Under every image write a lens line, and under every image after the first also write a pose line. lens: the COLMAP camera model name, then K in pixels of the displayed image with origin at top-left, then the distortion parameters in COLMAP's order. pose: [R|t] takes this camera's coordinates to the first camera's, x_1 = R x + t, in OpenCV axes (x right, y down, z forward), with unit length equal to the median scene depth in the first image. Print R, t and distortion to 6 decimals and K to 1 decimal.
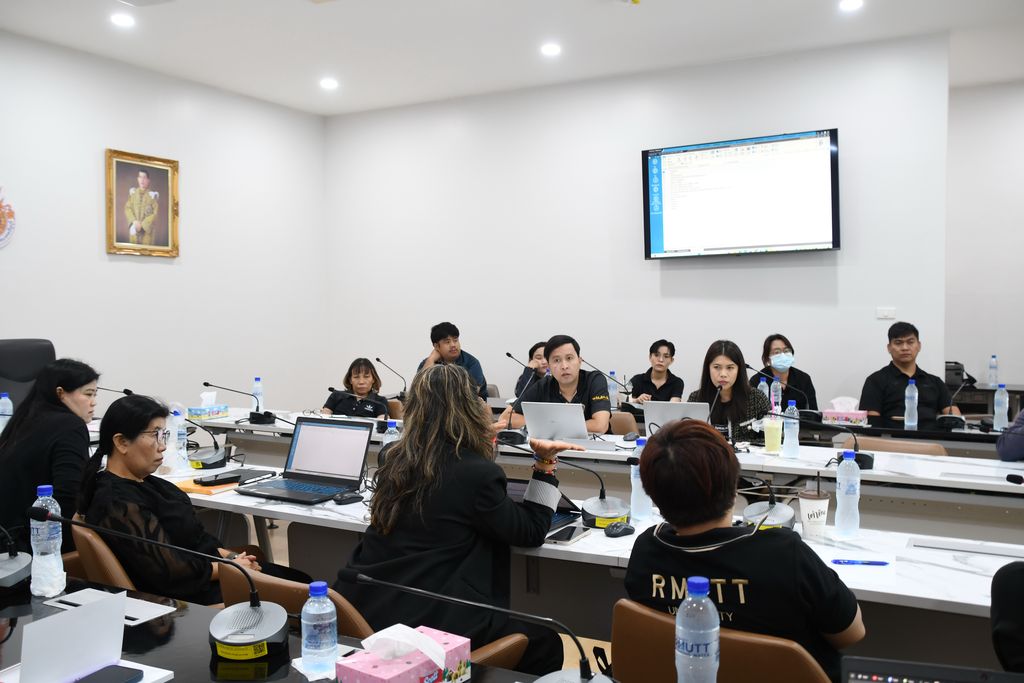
lens RADIAL K [[887.0, 0, 469.3], [0, 887.0, 341.9], [0, 0, 1]] dist [-0.010127, 0.001010]
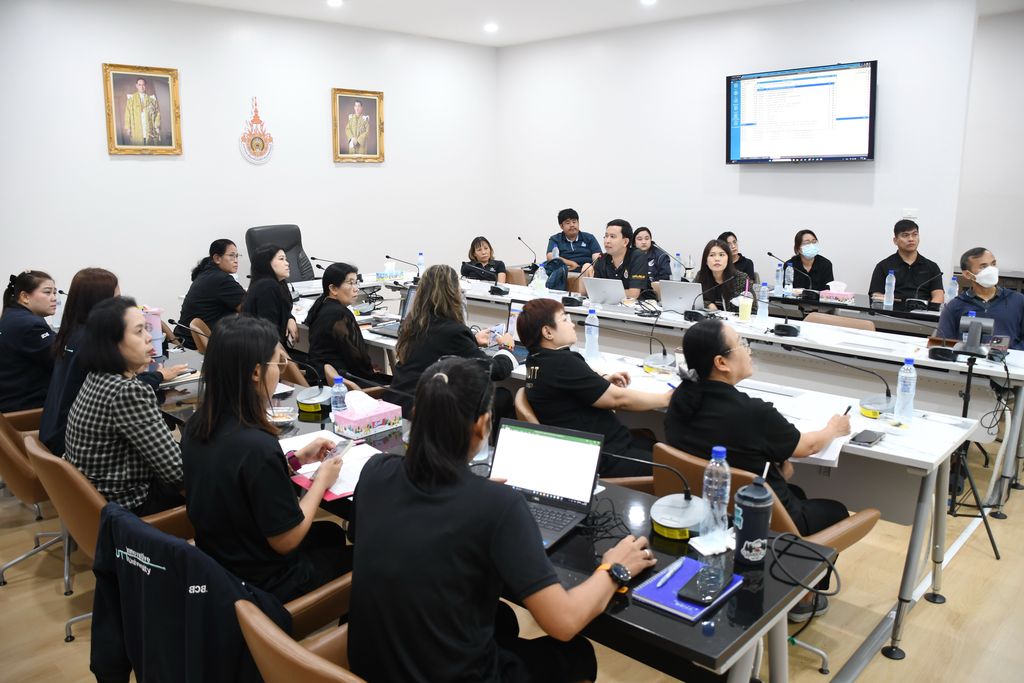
lens RADIAL K [[791.0, 0, 508.7], [0, 791.0, 323.2], [0, 0, 1]] dist [-0.114557, 0.007501]
pose [[0.966745, 0.046676, -0.251446, 0.192471], [-0.008653, 0.988610, 0.150249, -0.034278], [0.255595, -0.143077, 0.956138, -0.172879]]
